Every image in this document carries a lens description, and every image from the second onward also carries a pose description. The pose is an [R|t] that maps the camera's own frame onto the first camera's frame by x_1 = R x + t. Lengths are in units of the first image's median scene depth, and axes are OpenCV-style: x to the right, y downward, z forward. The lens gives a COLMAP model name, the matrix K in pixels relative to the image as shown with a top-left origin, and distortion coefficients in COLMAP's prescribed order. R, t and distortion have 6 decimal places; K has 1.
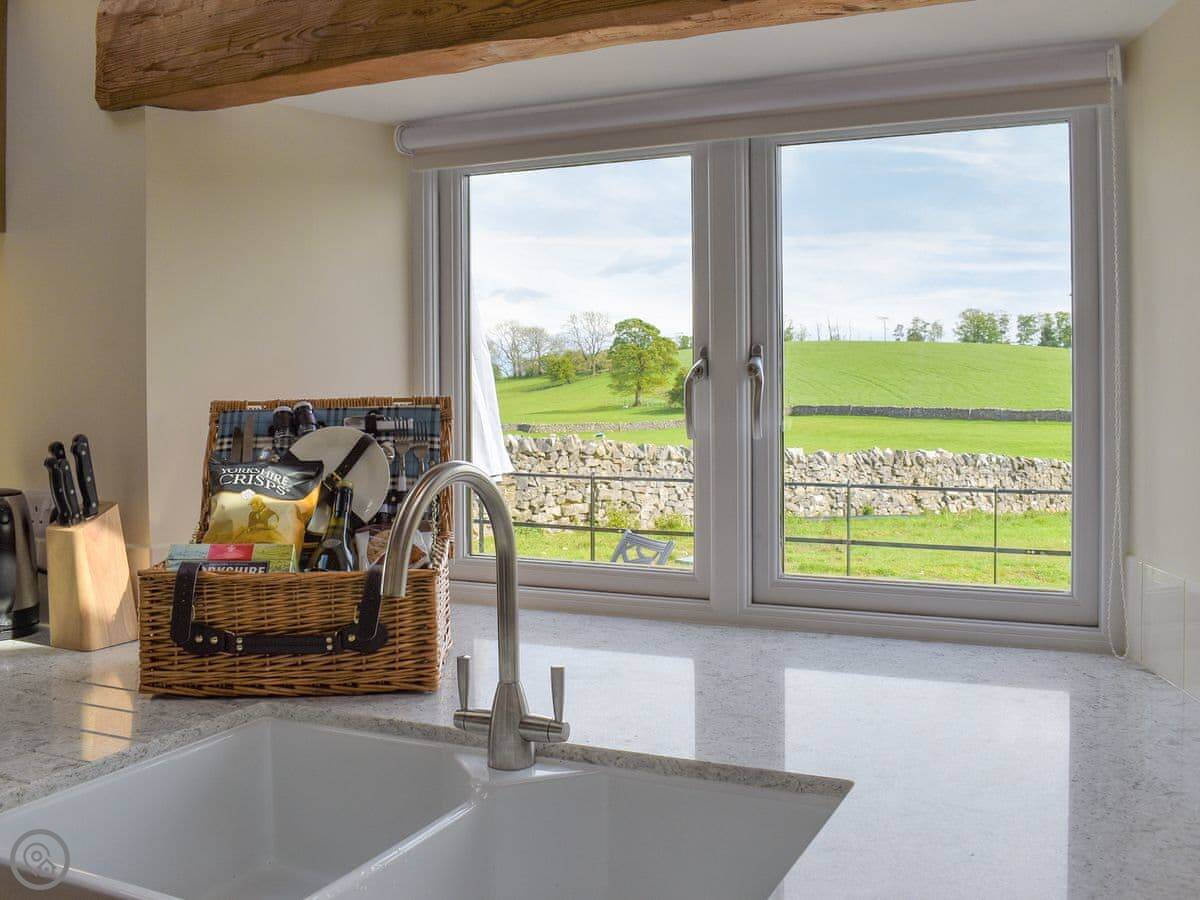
lens RADIAL K [[1143.9, 0, 618.0], [0, 1143.9, 396.6], [0, 0, 1]] dist [-0.083012, 0.000000]
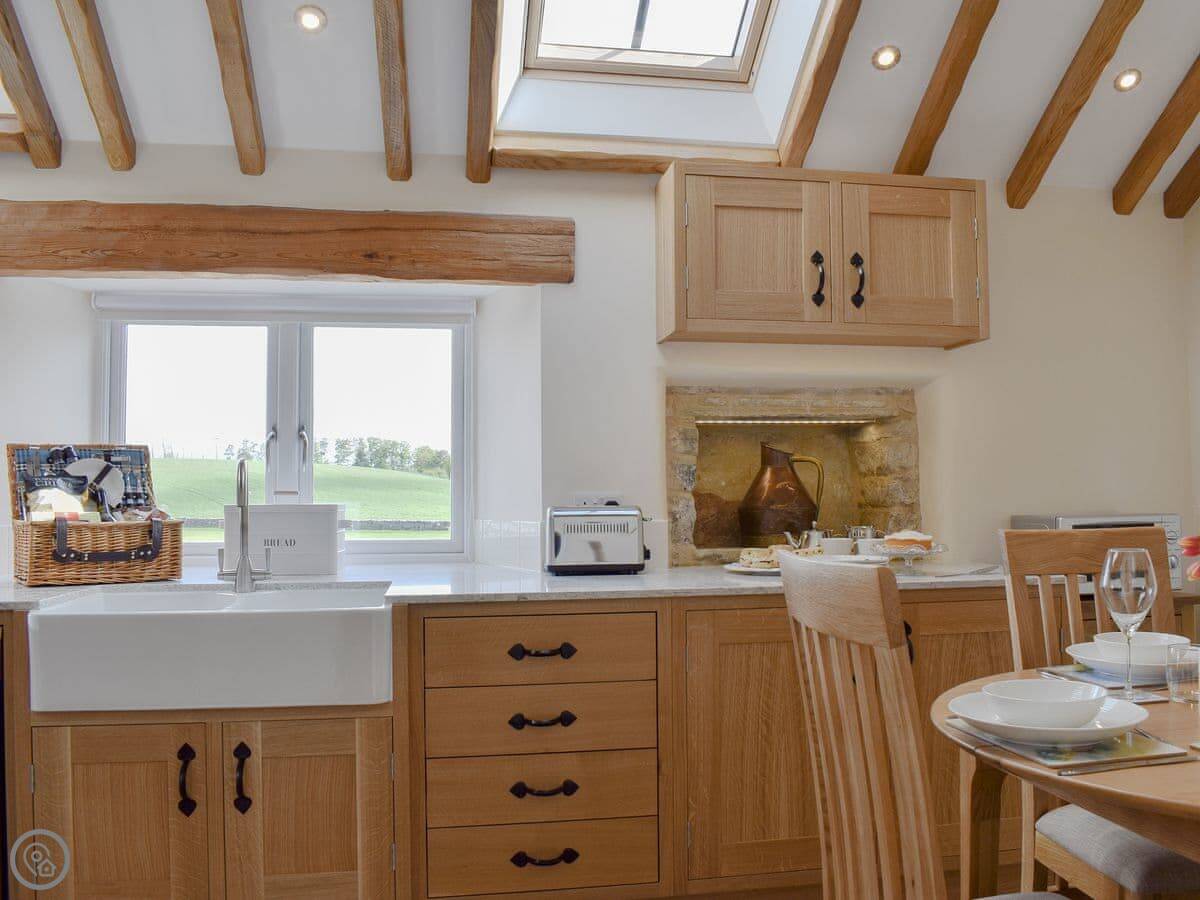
lens RADIAL K [[1143.9, 0, 601.4], [0, 1143.9, 453.3], [0, 0, 1]] dist [-0.083012, 0.000000]
pose [[0.832540, 0.027807, 0.553267, -0.563635], [0.006961, 0.998135, -0.060641, 0.133769], [-0.553921, 0.054337, 0.830794, -0.979251]]
